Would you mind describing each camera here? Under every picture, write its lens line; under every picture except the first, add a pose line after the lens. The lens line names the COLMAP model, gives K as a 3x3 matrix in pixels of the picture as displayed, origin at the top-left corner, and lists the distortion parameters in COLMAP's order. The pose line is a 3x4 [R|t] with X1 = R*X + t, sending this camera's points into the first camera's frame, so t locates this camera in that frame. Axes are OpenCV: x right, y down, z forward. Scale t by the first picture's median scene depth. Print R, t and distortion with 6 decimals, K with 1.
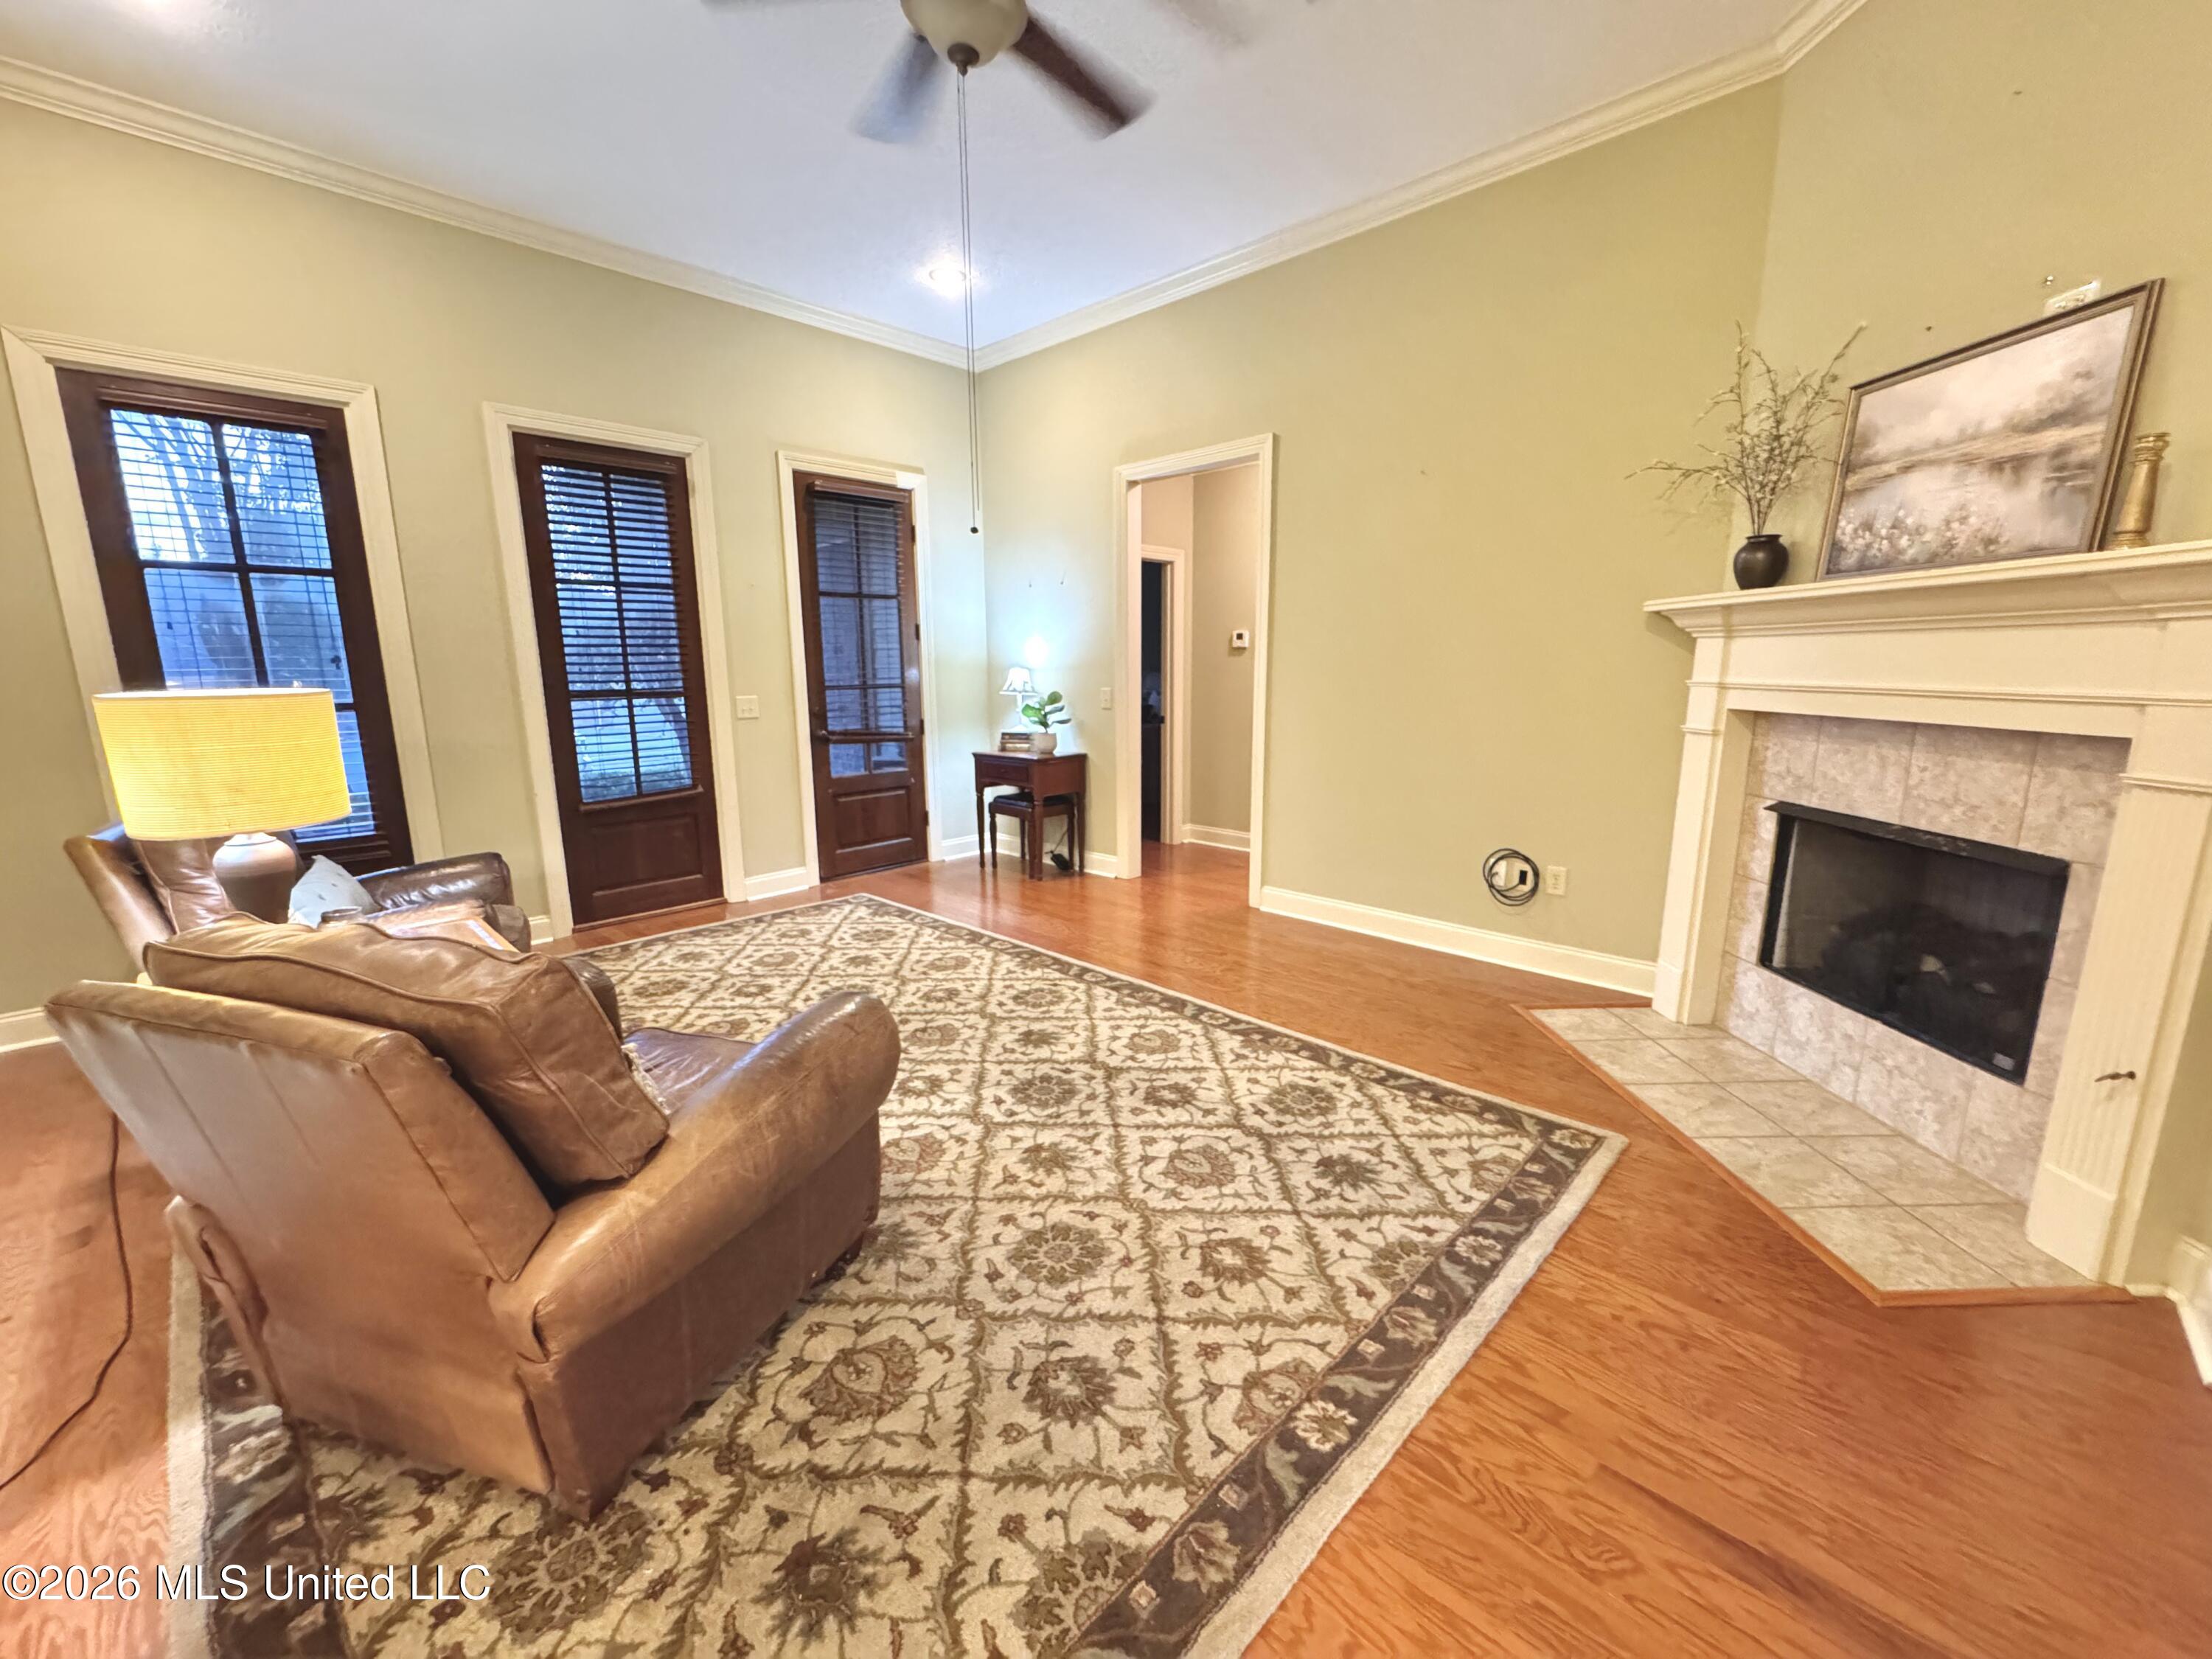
lens RADIAL K [[877.6, 0, 1104.4], [0, 877.6, 829.7], [0, 0, 1]] dist [-0.001588, -0.000480]
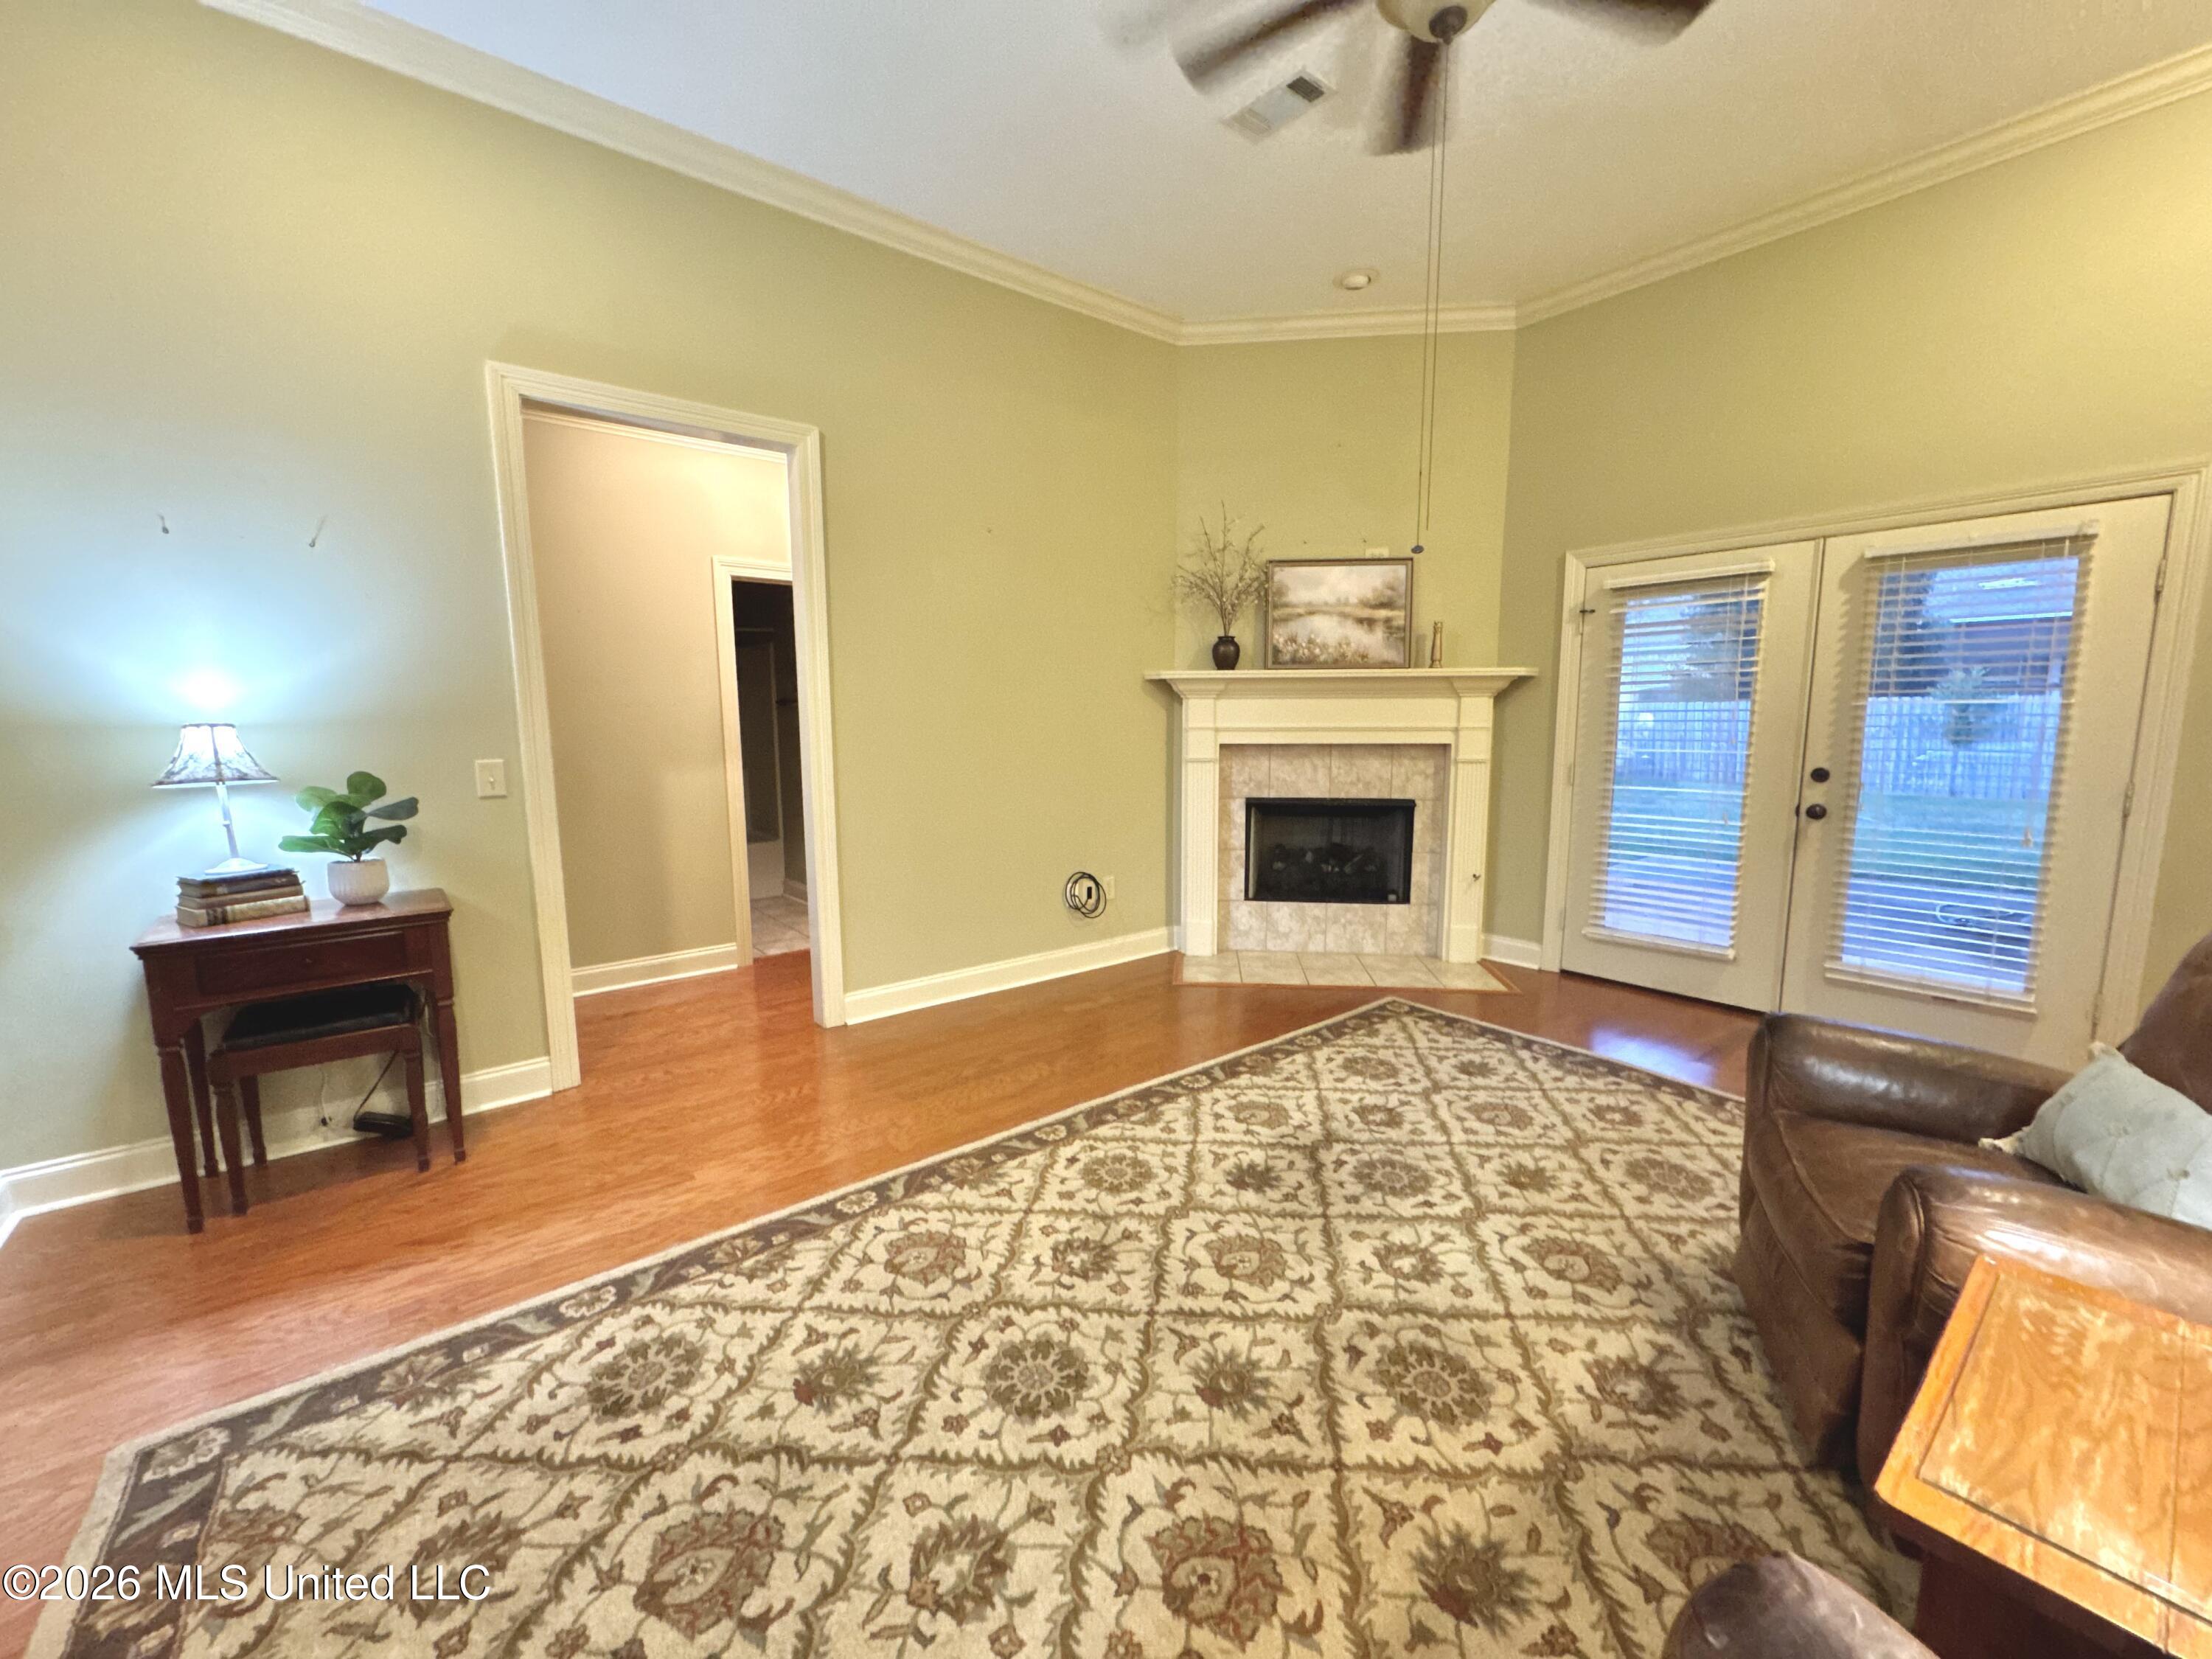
lens RADIAL K [[877.6, 0, 1105.5], [0, 877.6, 832.0], [0, 0, 1]] dist [-0.001588, -0.000480]
pose [[0.125836, -0.122636, 0.984442, -0.841818], [0.190207, 0.976902, 0.097384, -0.170228], [-0.973646, 0.174993, 0.146256, 0.969285]]
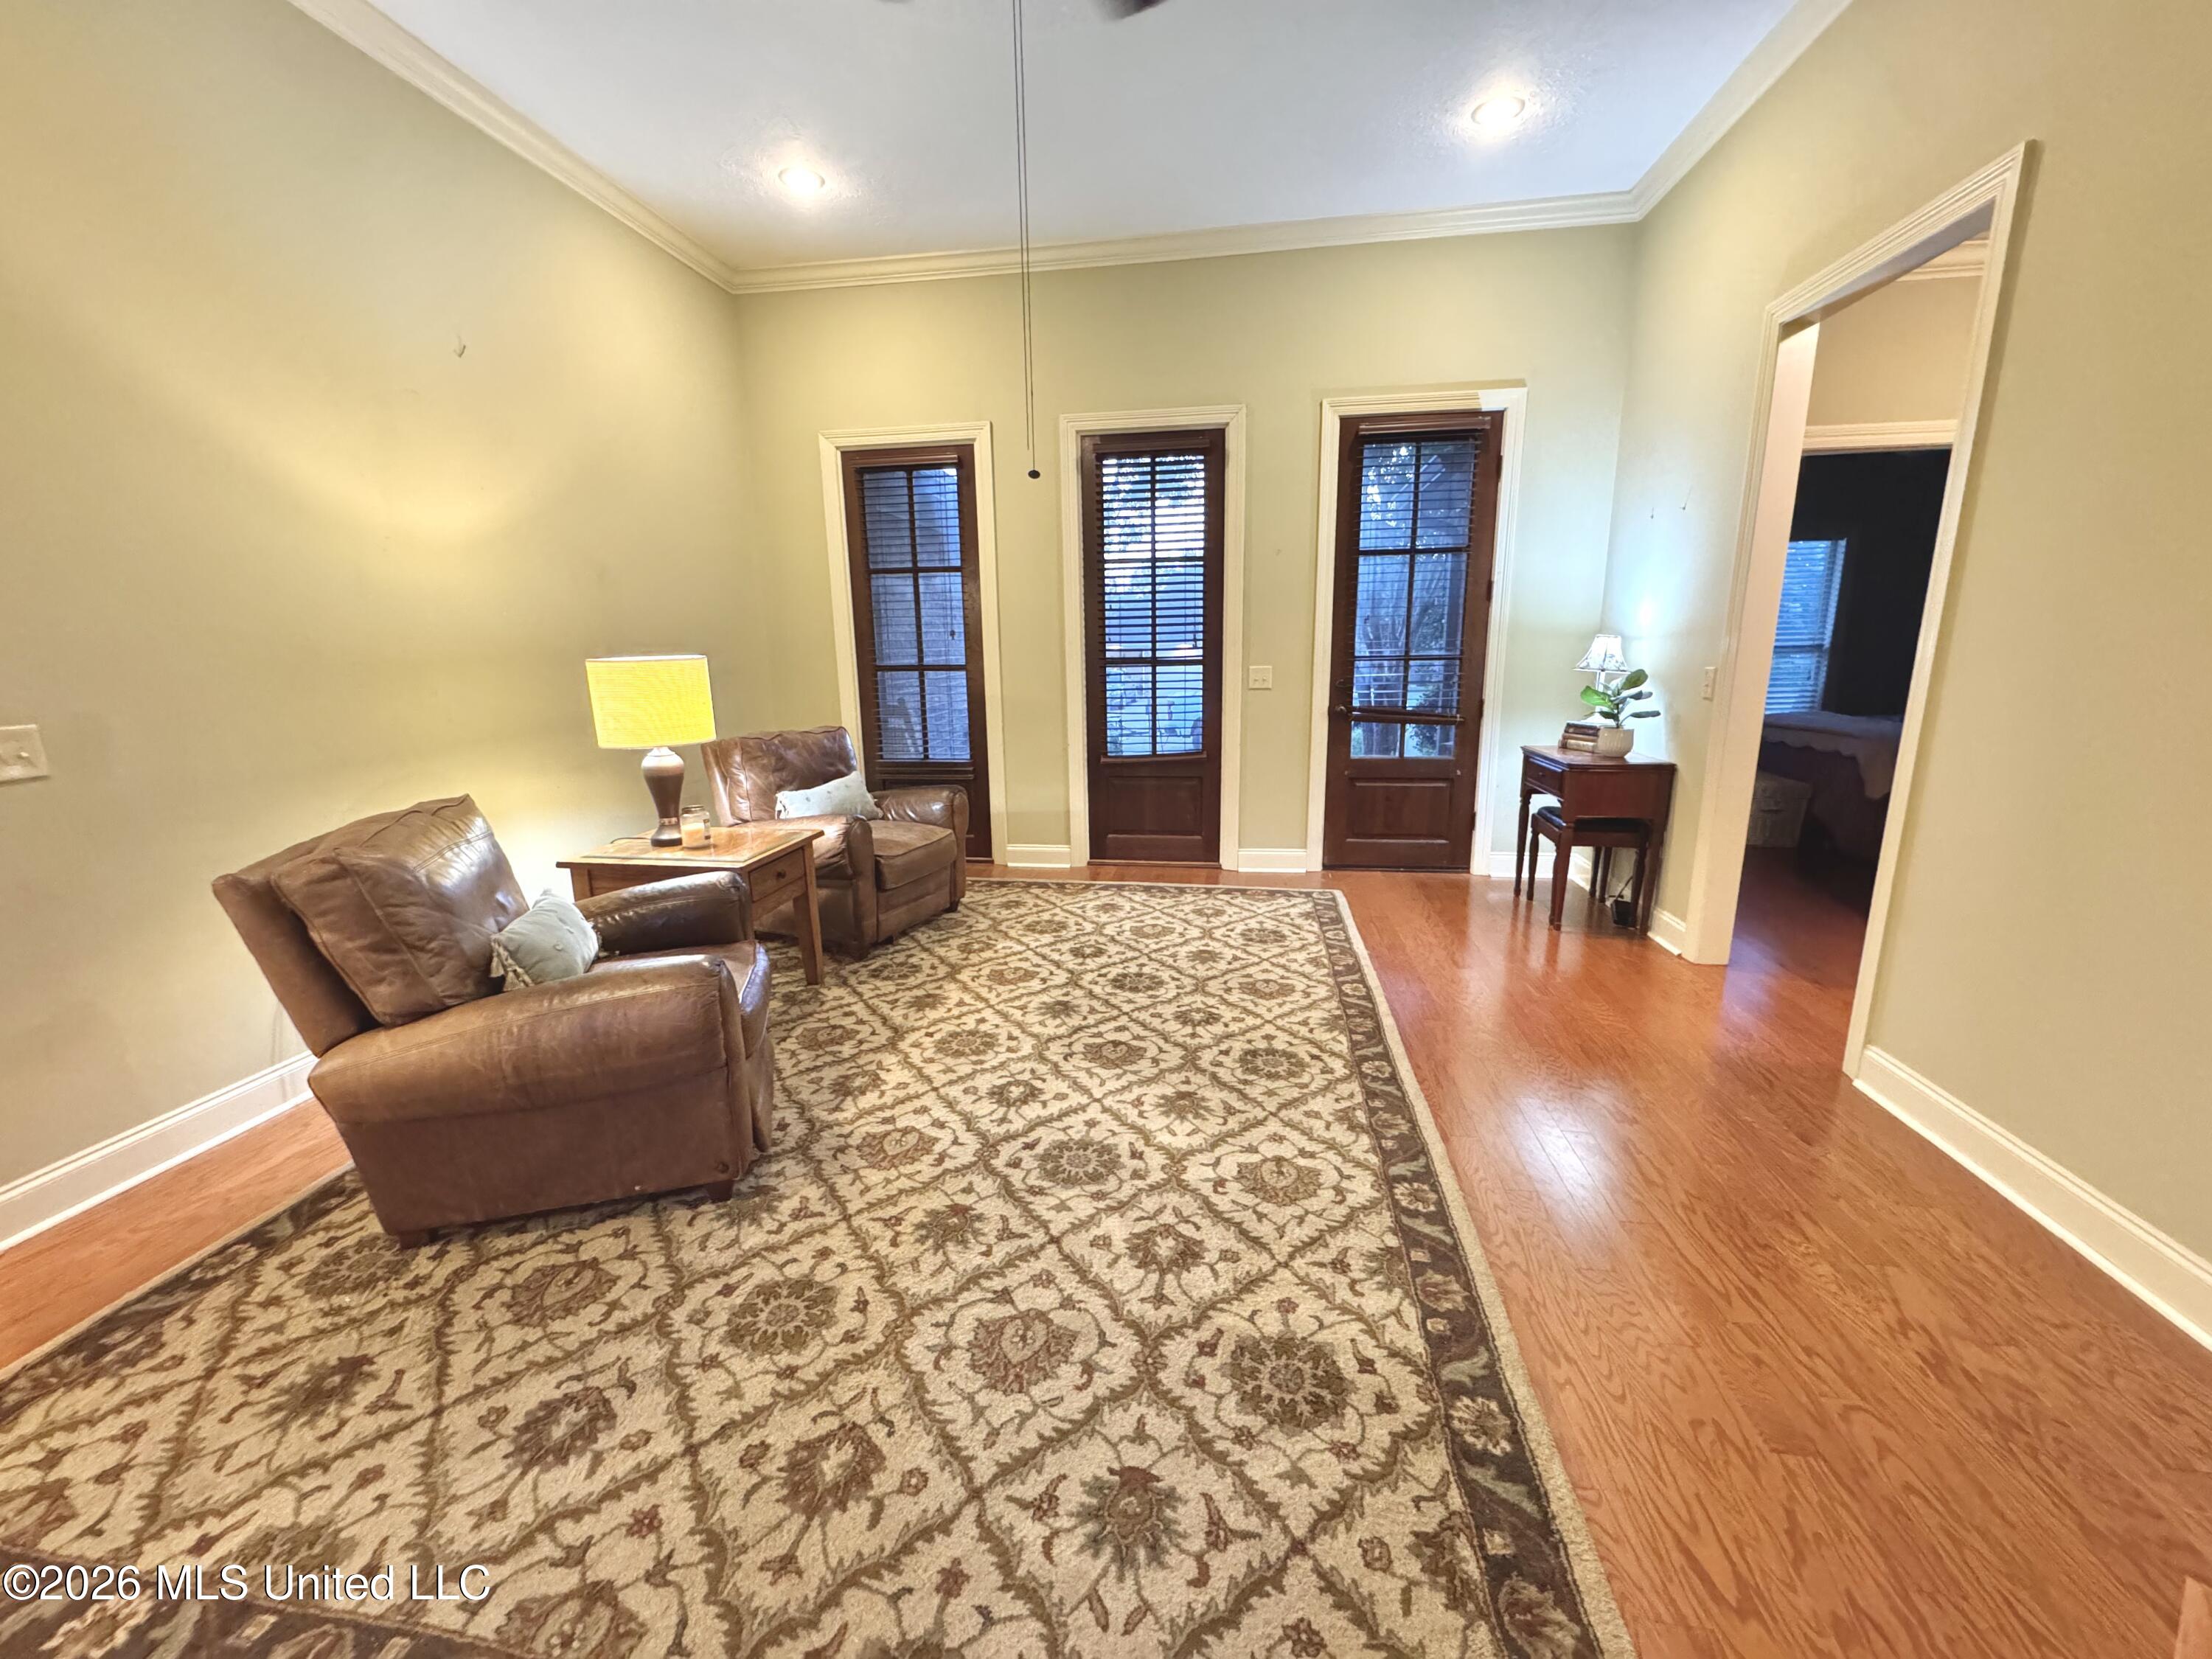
lens RADIAL K [[877.6, 0, 1107.3], [0, 877.6, 829.5], [0, 0, 1]] dist [-0.001588, -0.000480]
pose [[0.578660, 0.171962, -0.797234, 0.484828], [-0.141240, 0.983878, 0.109704, -0.089081], [0.803246, 0.049121, 0.593619, 0.461028]]
